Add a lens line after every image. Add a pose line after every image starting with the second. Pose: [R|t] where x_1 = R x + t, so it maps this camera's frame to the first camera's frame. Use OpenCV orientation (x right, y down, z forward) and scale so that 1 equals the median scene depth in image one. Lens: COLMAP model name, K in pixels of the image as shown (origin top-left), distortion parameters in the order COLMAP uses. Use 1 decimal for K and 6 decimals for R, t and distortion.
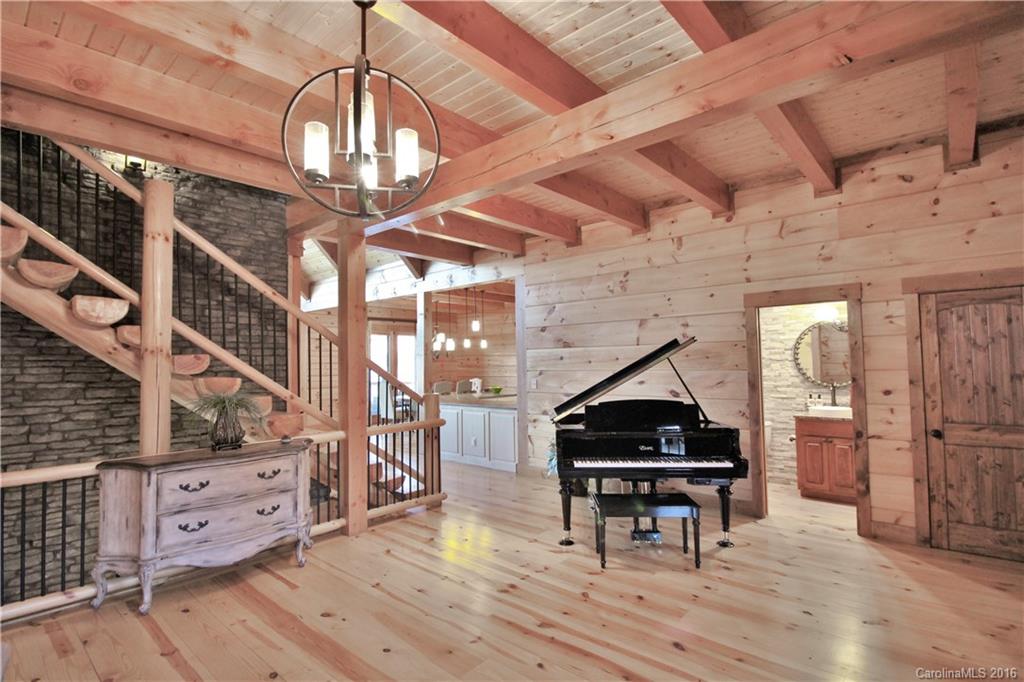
lens RADIAL K [[509.4, 0, 508.5], [0, 509.4, 340.4], [0, 0, 1]] dist [-0.004930, -0.000171]
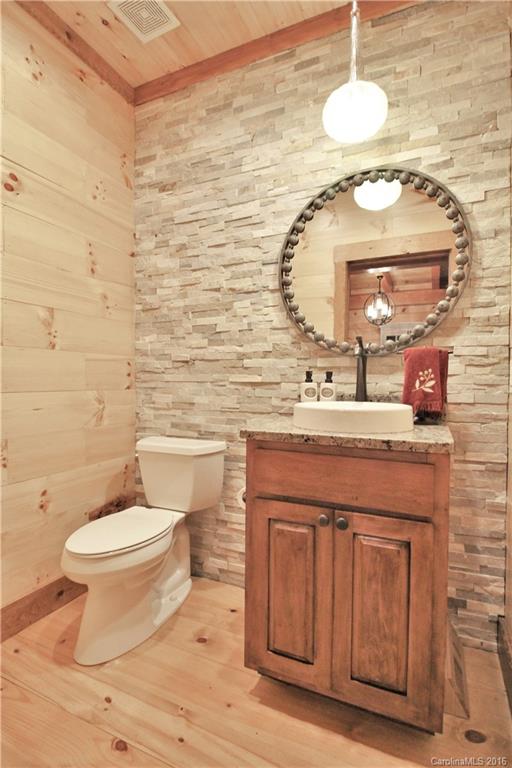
lens RADIAL K [[382.1, 0, 258.6], [0, 382.1, 384.8], [0, 0, 1]] dist [-0.004930, -0.000171]
pose [[0.956695, 0.025120, 0.290005, 0.471567], [-0.041081, 0.997950, 0.049082, 0.102695], [-0.288178, -0.058871, 0.955766, 0.732044]]
